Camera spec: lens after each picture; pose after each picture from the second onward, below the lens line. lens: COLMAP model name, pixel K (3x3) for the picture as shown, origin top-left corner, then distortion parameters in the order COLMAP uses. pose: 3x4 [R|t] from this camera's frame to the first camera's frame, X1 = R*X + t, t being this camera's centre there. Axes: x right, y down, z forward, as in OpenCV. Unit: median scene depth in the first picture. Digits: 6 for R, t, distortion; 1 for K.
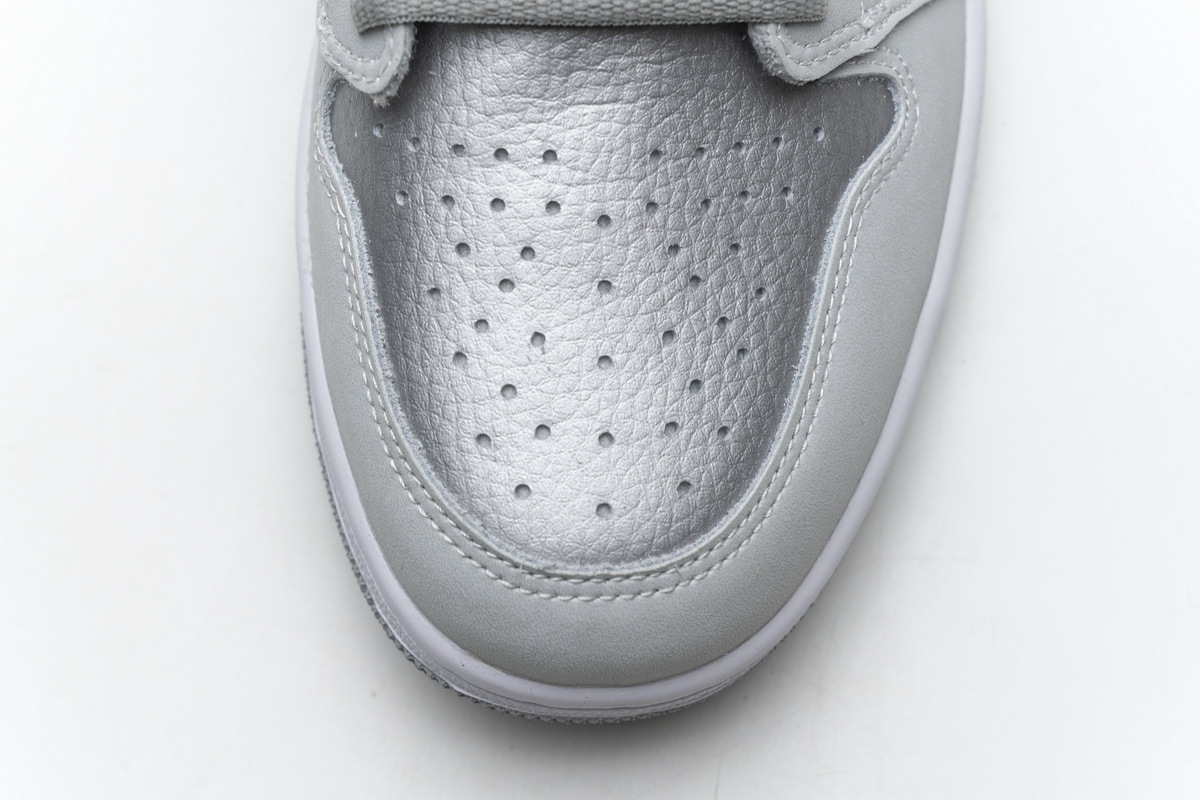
lens RADIAL K [[2353.5, 0, 600.0], [0, 2353.5, 400.0], [0, 0, 1]] dist [0.011761, 0.104592]
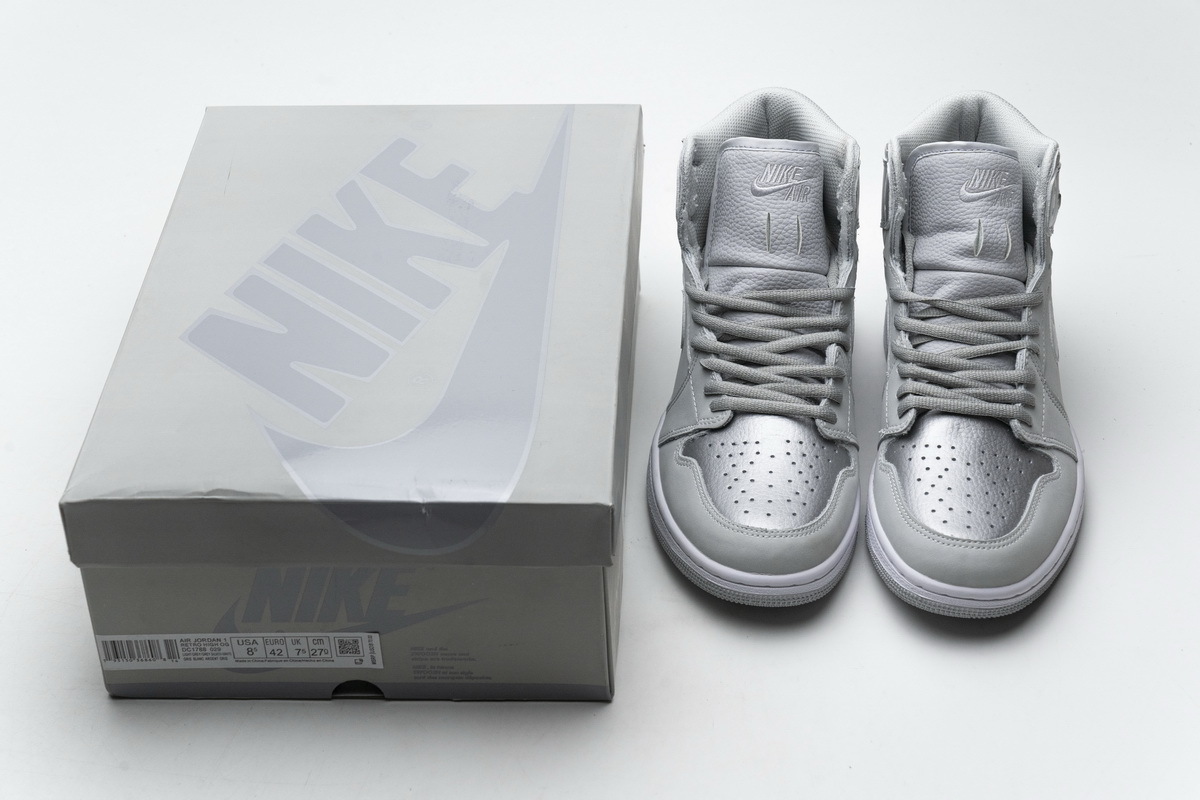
lens RADIAL K [[2353.5, 0, 600.0], [0, 2353.5, 400.0], [0, 0, 1]] dist [0.011761, 0.104592]
pose [[0.993455, 0.038707, -0.107464, -0.170271], [-0.097548, 0.776967, -0.621938, 2.084946], [0.059422, 0.628350, 0.775658, -1.813398]]
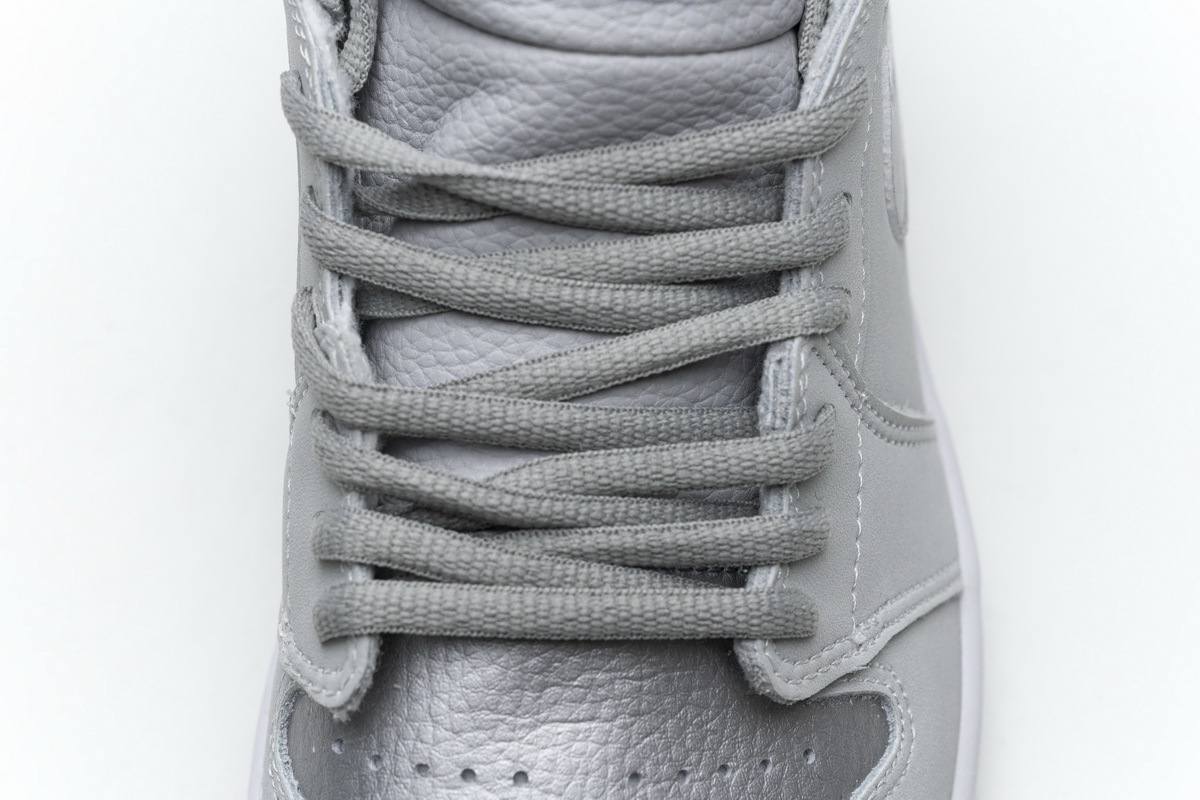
lens RADIAL K [[2353.5, 0, 600.0], [0, 2353.5, 400.0], [0, 0, 1]] dist [0.011761, 0.104592]
pose [[0.999848, 0.015966, 0.006988, 0.001134], [-0.013822, 0.970656, -0.240075, -0.025642], [-0.010616, 0.239942, 0.970729, 0.061609]]
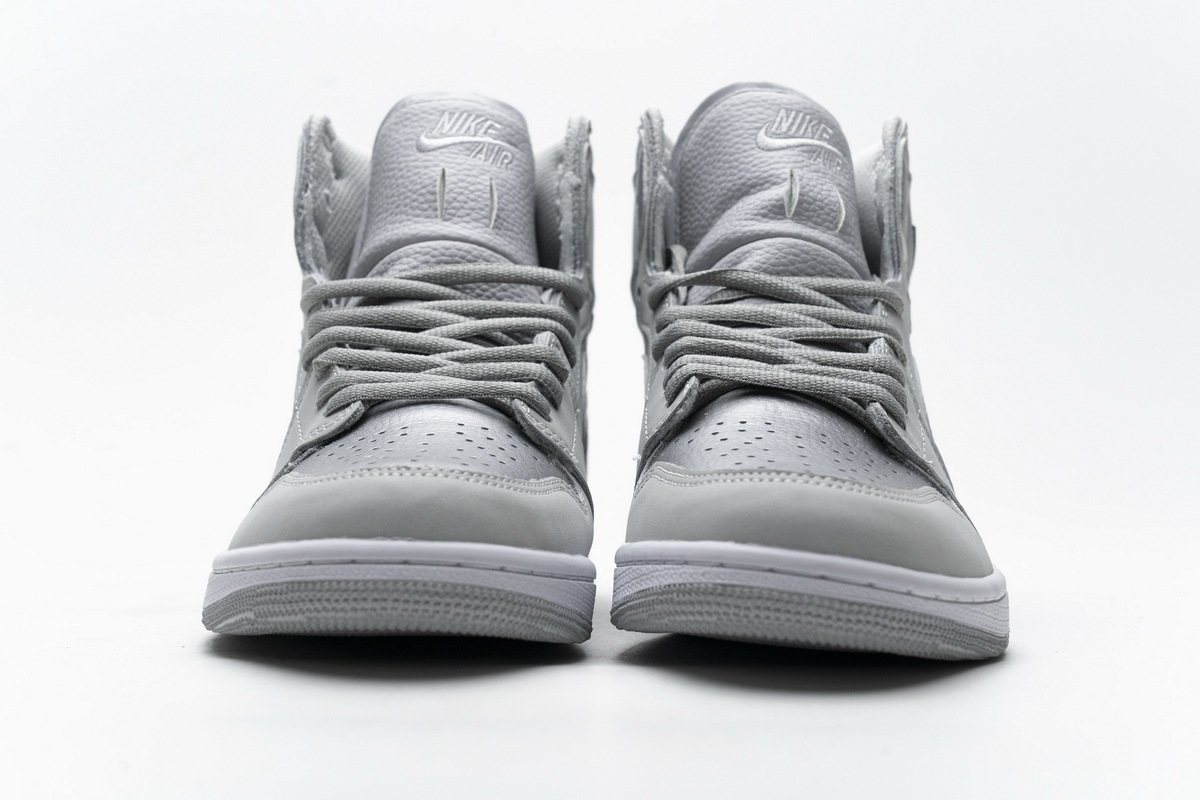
lens RADIAL K [[2353.5, 0, 600.0], [0, 2353.5, 400.0], [0, 0, 1]] dist [0.011761, 0.104592]
pose [[0.999537, 0.022442, -0.020562, -0.119141], [-0.025685, 0.259454, -0.965414, 1.746454], [-0.016331, 0.965495, 0.259910, 0.481798]]
